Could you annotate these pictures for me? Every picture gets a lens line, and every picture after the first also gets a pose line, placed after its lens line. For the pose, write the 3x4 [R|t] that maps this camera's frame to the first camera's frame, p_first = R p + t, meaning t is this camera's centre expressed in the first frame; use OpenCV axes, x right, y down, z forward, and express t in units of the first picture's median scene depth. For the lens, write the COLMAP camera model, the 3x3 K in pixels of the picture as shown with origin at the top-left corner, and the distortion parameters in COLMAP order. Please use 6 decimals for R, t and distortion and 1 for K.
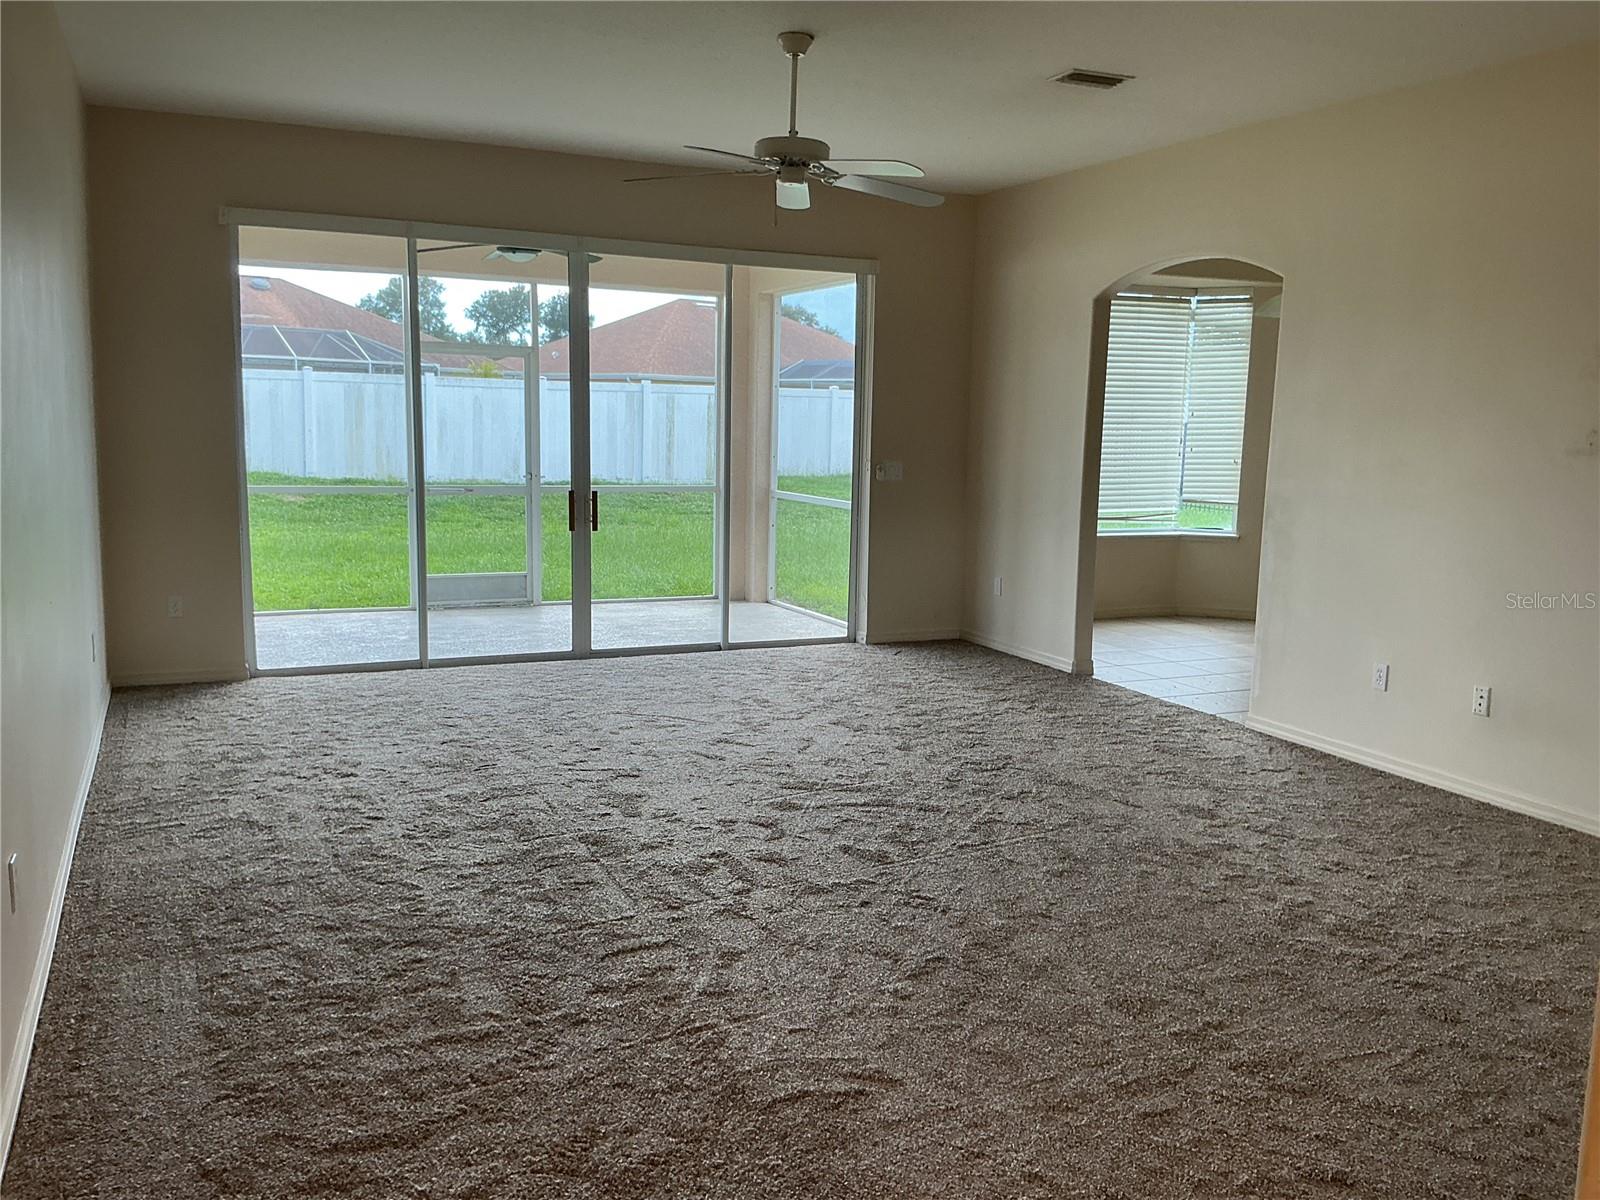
lens RADIAL K [[1341.1, 0, 798.4], [0, 1341.1, 600.0], [0, 0, 1]] dist [0.013100, -0.026337]
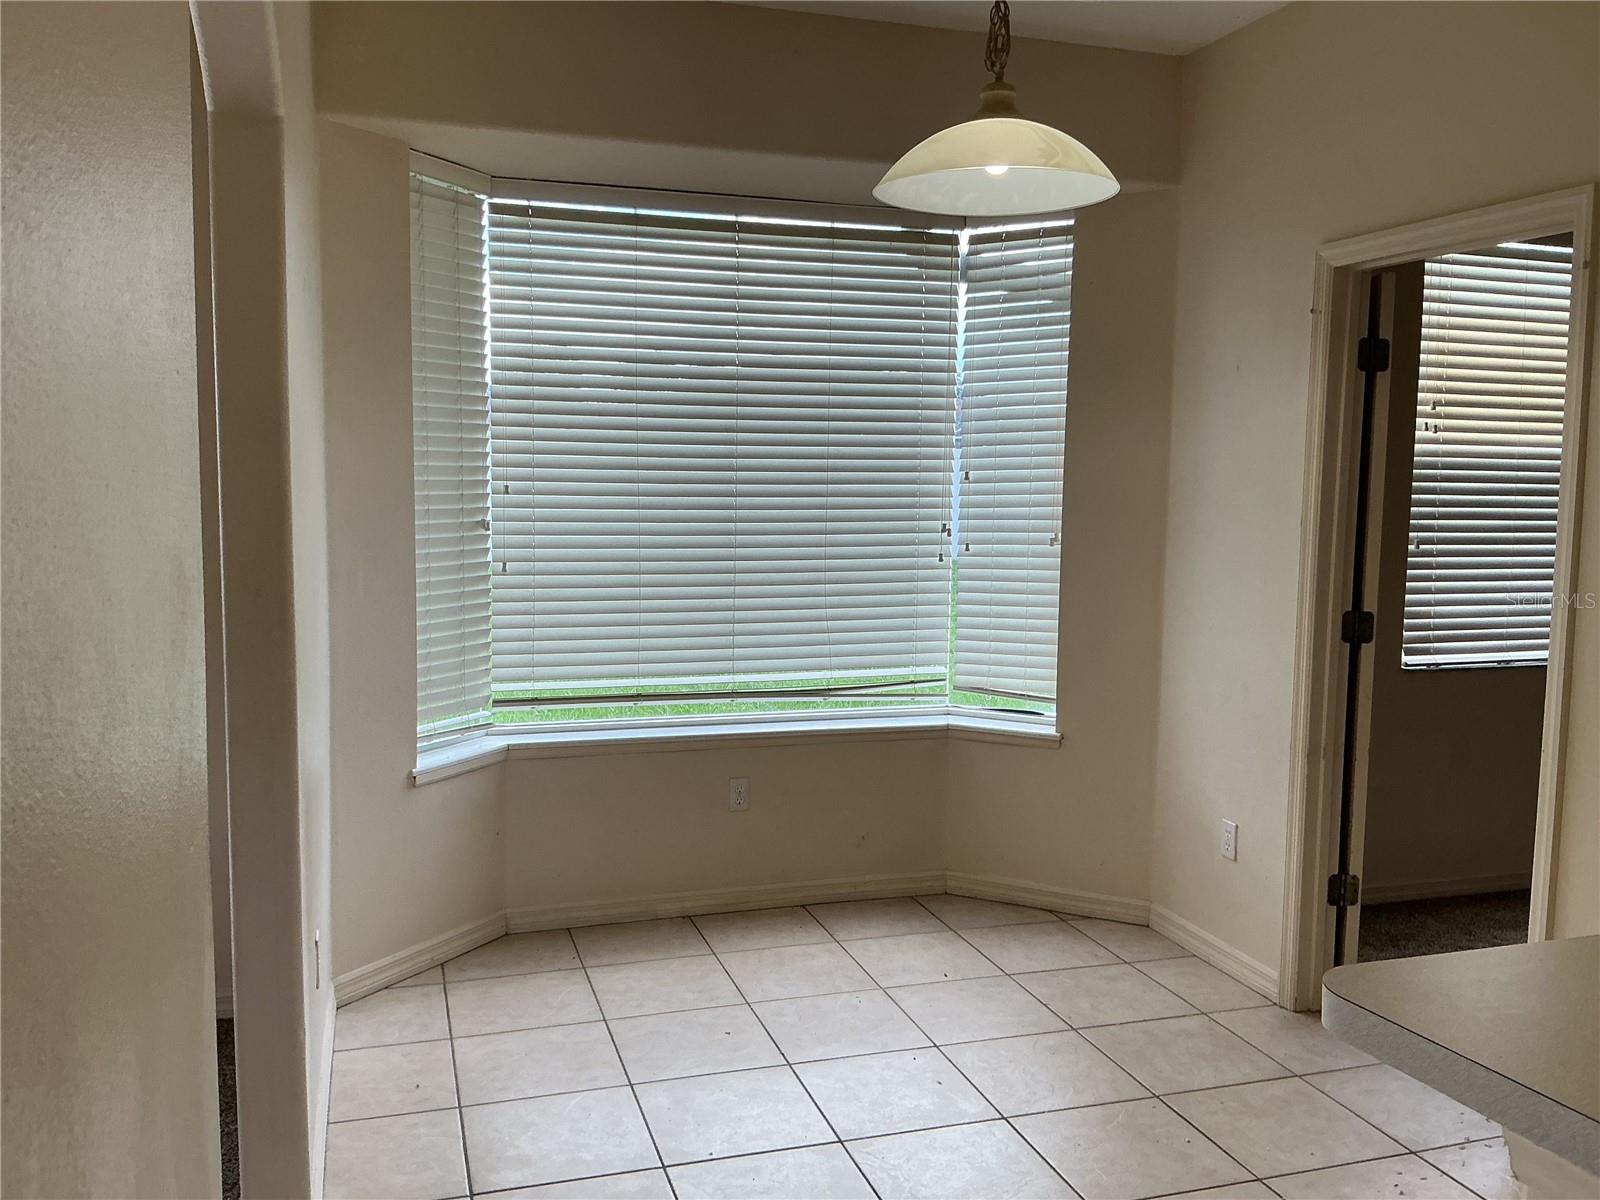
lens RADIAL K [[1341.1, 0, 803.6], [0, 1341.1, 586.0], [0, 0, 1]] dist [0.013100, -0.026337]
pose [[0.992307, 0.012858, -0.123130, 0.297699], [-0.019820, 0.998263, -0.055484, -0.072305], [0.122202, 0.057498, 0.990838, 0.528755]]
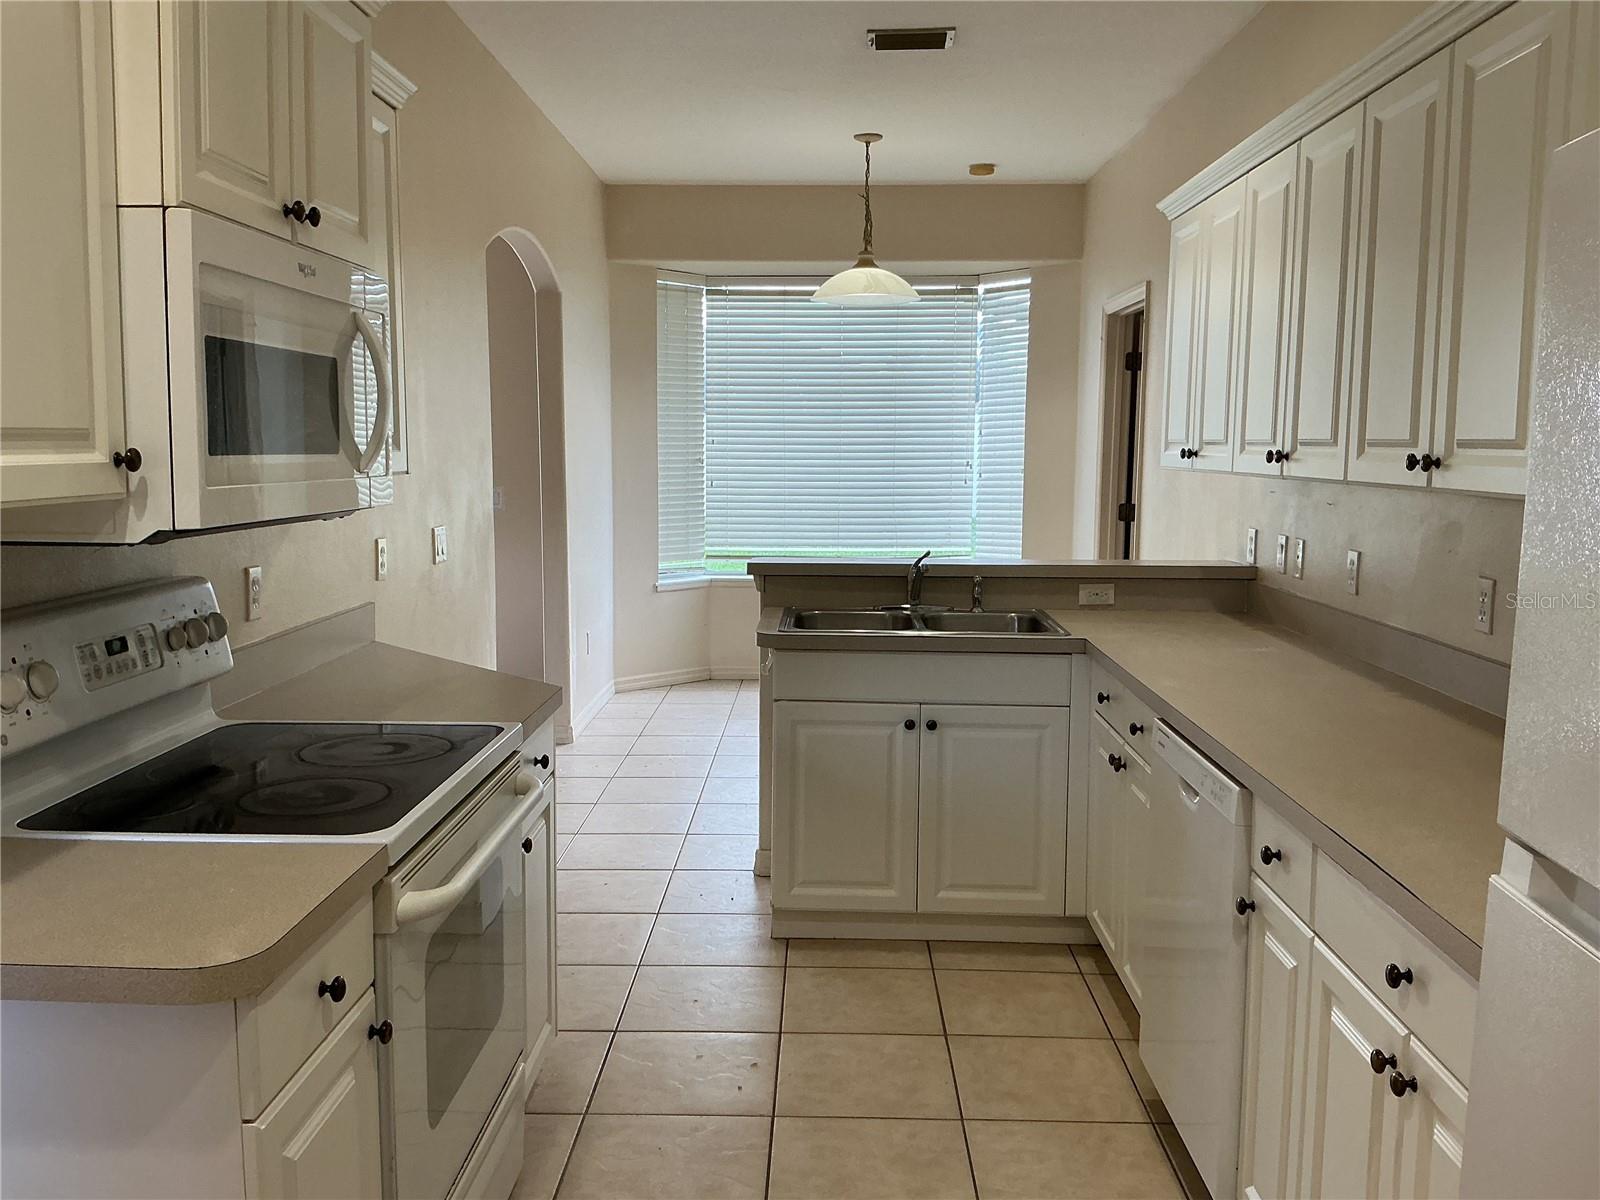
lens RADIAL K [[1341.1, 0, 797.2], [0, 1341.1, 600.3], [0, 0, 1]] dist [0.013100, -0.026337]
pose [[0.895841, 0.044440, -0.442147, 0.557477], [-0.055127, 0.998415, -0.011344, -0.023580], [0.440942, 0.034537, 0.896871, 0.241864]]
